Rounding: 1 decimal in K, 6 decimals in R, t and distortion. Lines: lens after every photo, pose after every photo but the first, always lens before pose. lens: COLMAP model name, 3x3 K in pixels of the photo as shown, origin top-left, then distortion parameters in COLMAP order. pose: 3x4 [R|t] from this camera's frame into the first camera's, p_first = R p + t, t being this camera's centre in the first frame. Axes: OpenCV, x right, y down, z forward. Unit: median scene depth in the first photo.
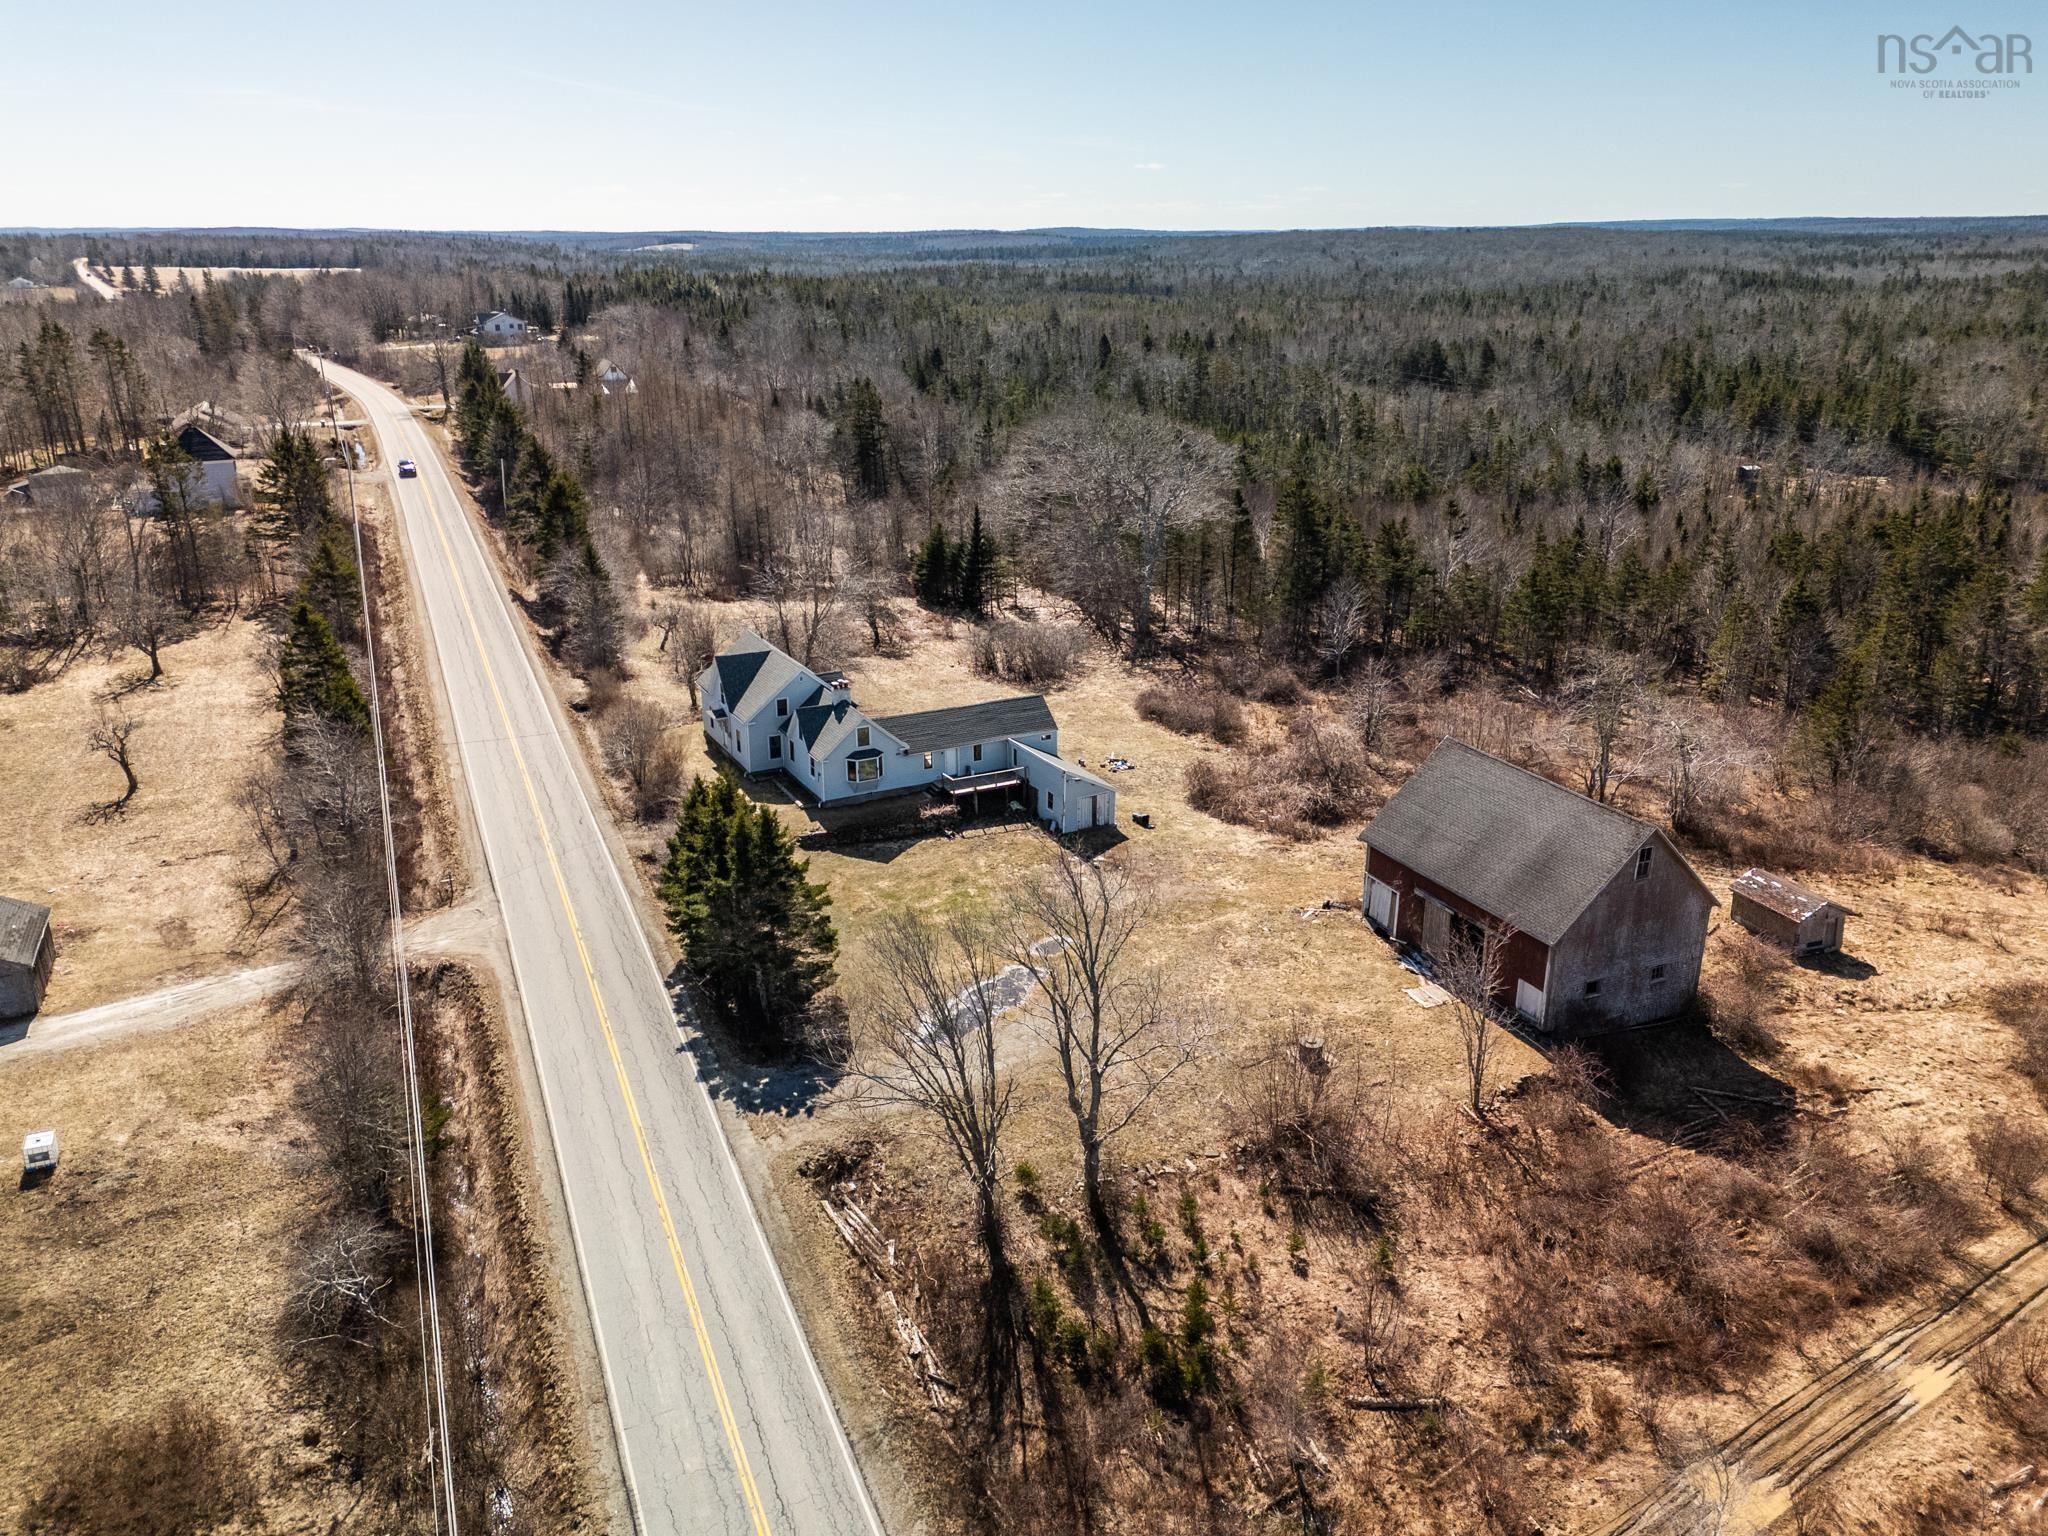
lens RADIAL K [[1528.4, 0, 1021.0], [0, 1528.4, 757.6], [0, 0, 1]] dist [0.101908, -0.096931]
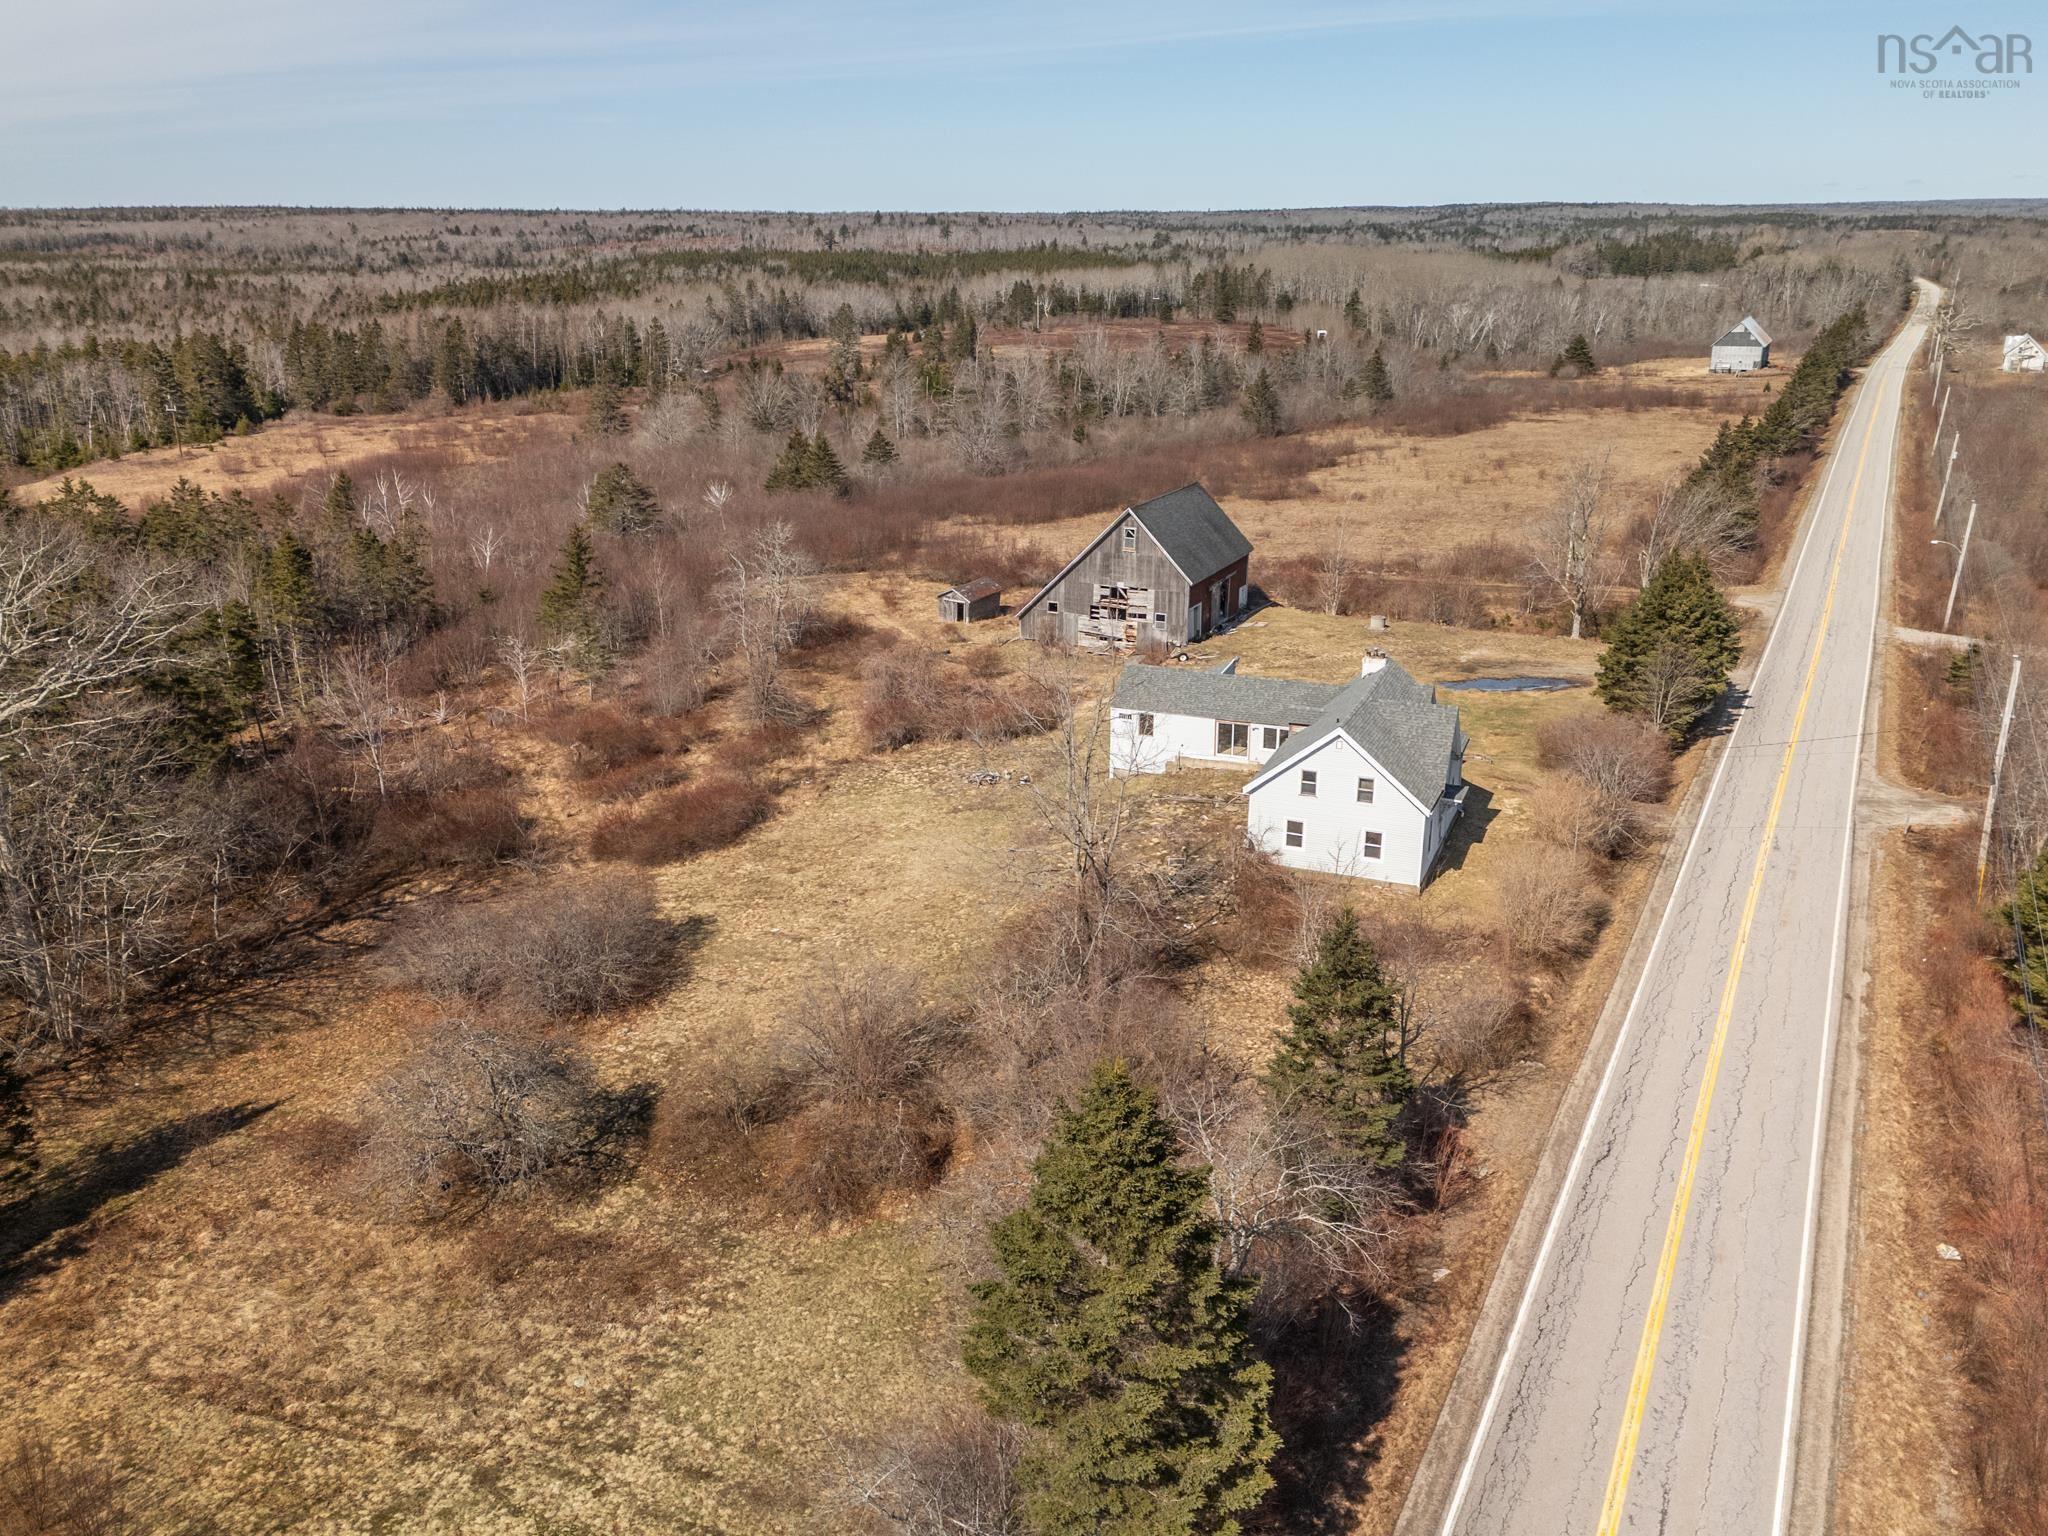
lens RADIAL K [[1550.1, 0, 1014.9], [0, 1550.1, 766.2], [0, 0, 1]] dist [0.104024, -0.097339]
pose [[-0.625179, -0.246249, 0.740616, -0.571659], [0.266518, 0.824526, 0.499125, -0.421842], [-0.733566, 0.509430, -0.449847, 1.415402]]
